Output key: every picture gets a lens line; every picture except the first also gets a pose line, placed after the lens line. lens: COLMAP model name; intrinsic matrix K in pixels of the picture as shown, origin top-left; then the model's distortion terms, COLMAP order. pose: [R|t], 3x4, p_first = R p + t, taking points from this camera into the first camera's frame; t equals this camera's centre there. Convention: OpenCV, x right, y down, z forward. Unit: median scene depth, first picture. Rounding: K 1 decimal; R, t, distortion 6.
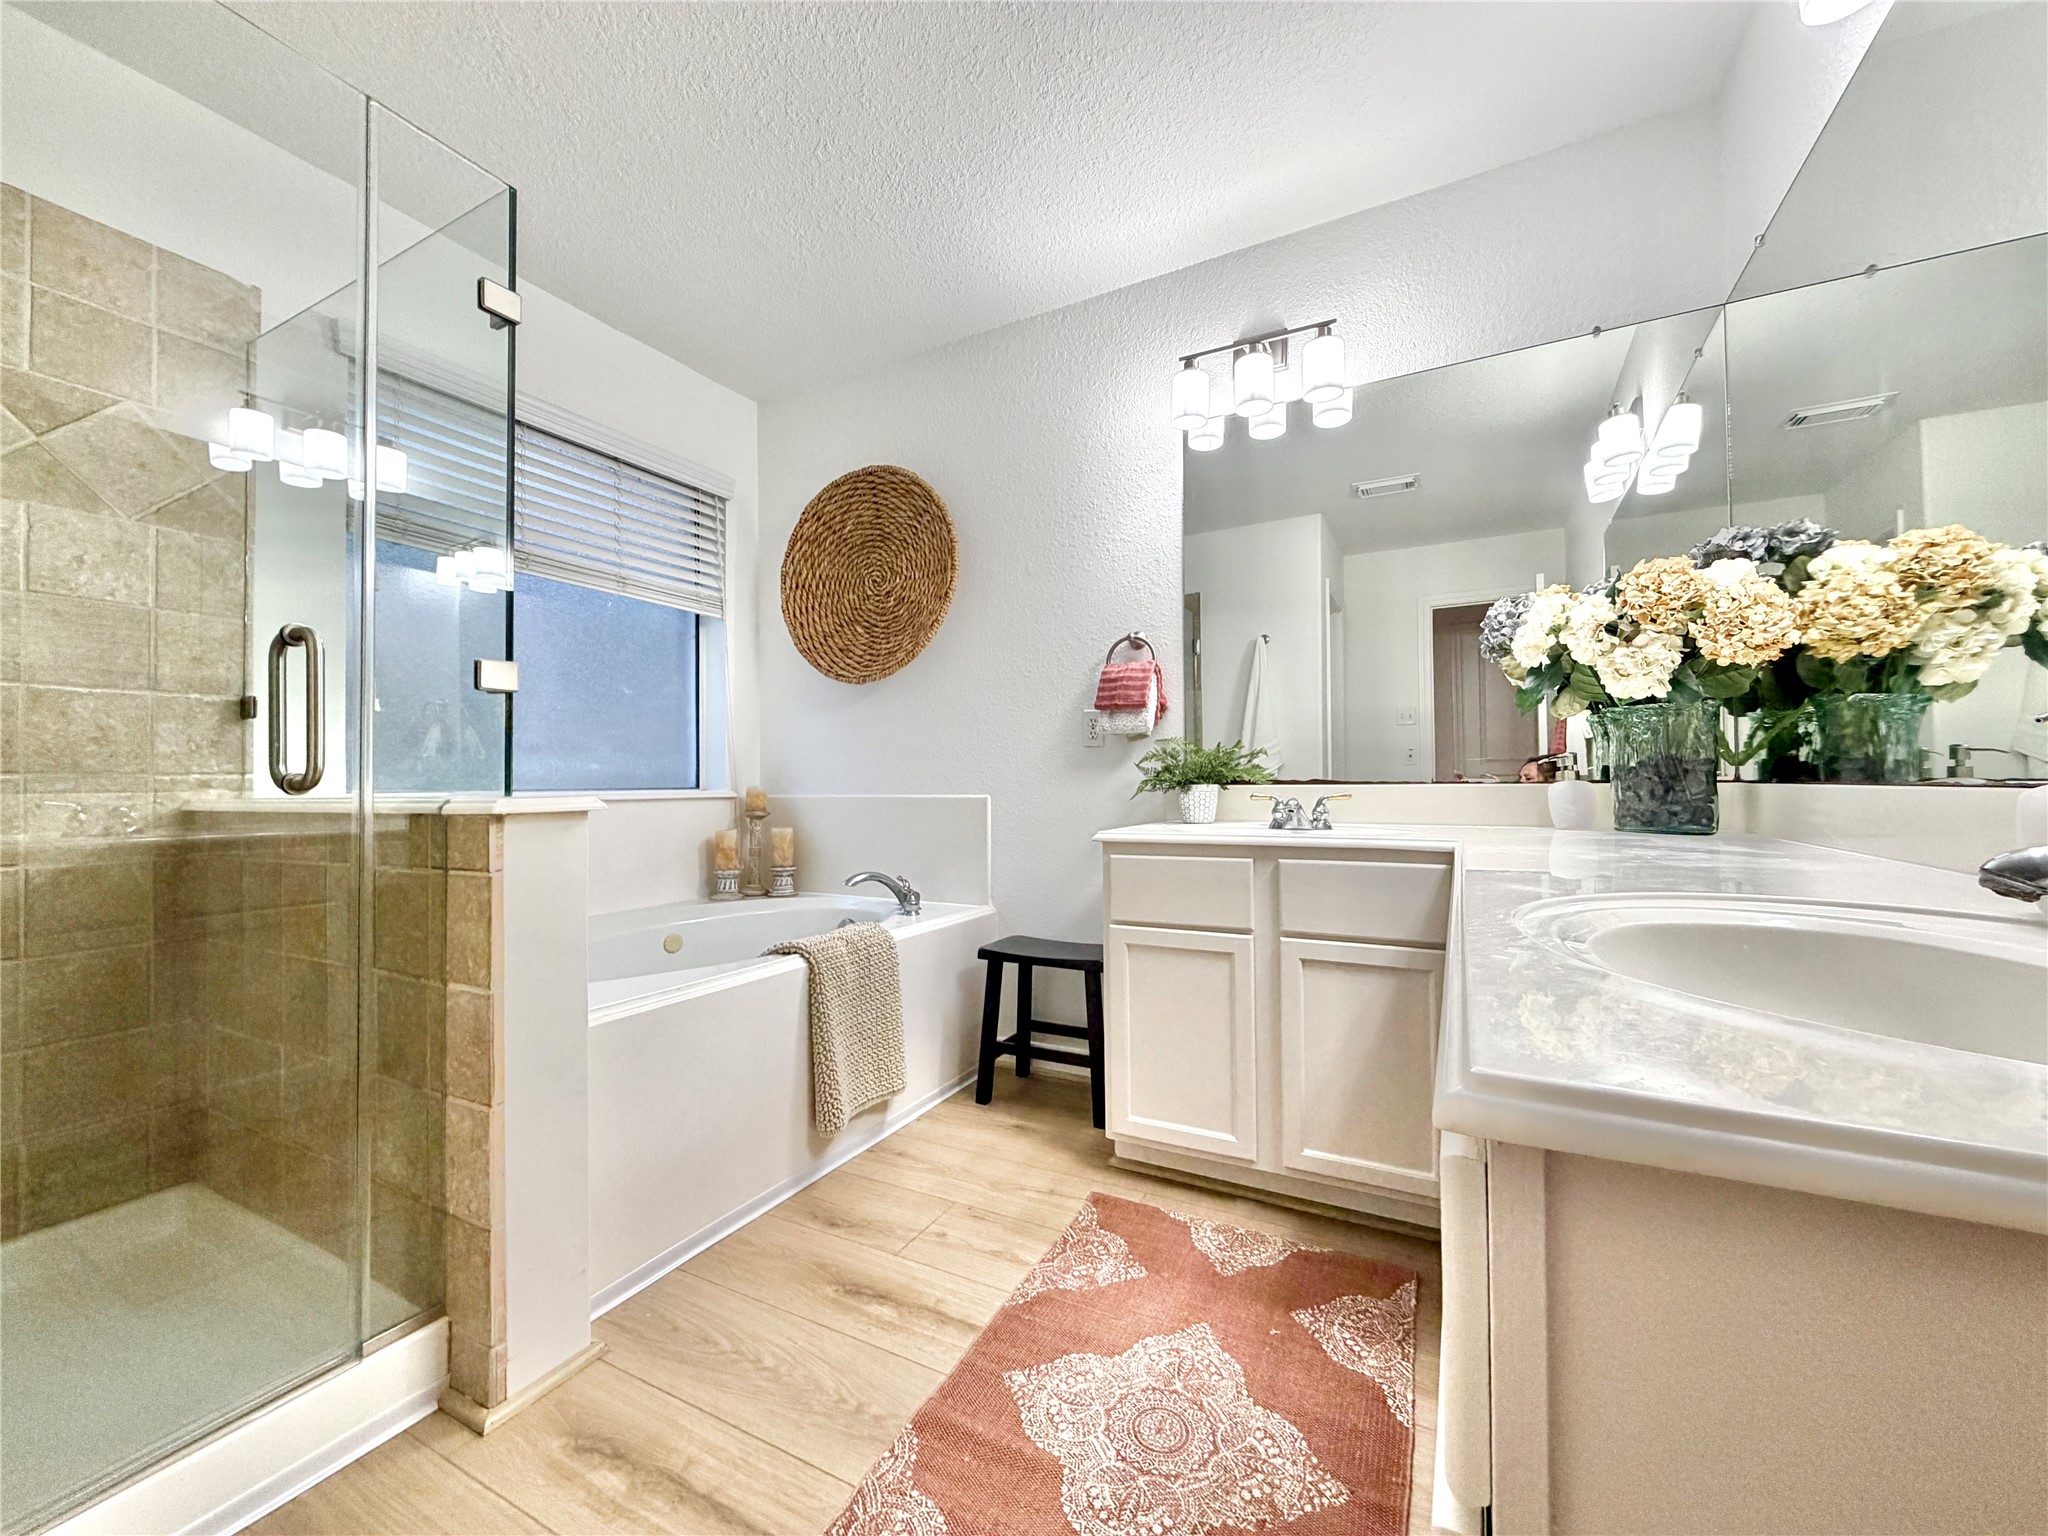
lens RADIAL K [[813.3, 0, 1011.8], [0, 813.3, 773.5], [0, 0, 1]] dist [0.001348, -0.000179]
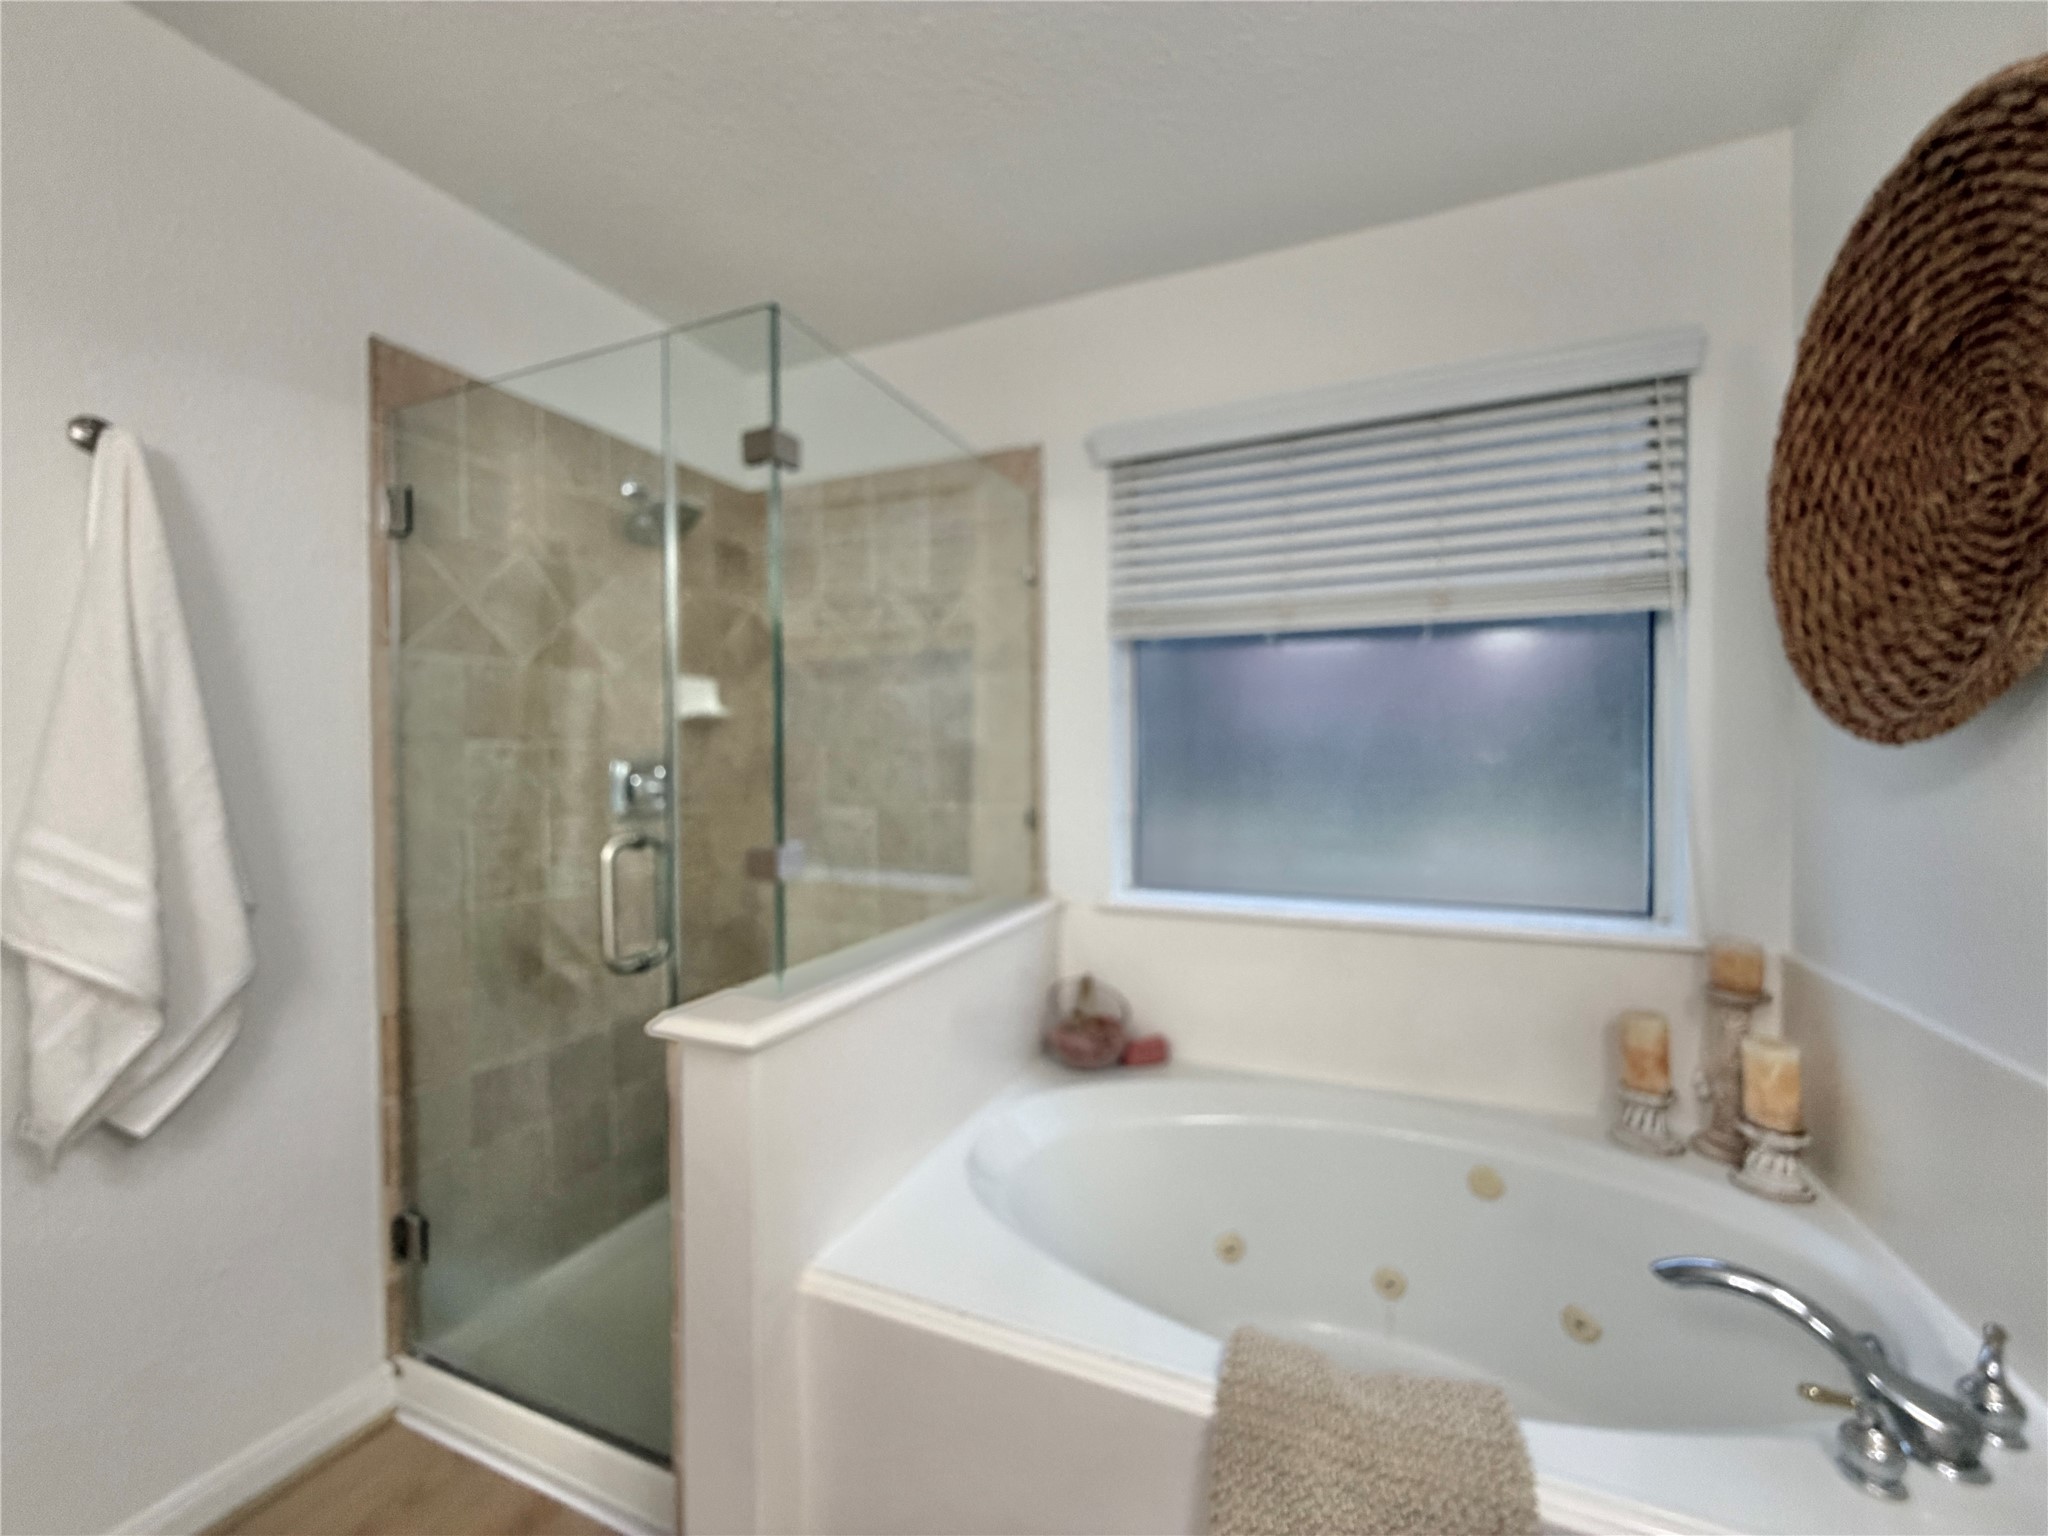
lens RADIAL K [[823.5, 0, 1038.8], [0, 823.5, 770.1], [0, 0, 1]] dist [-0.011864, 0.000219]
pose [[0.100050, 0.026742, -0.994623, 0.134575], [0.019635, 0.999391, 0.028845, -0.110116], [0.994789, -0.022415, 0.099464, 0.543955]]
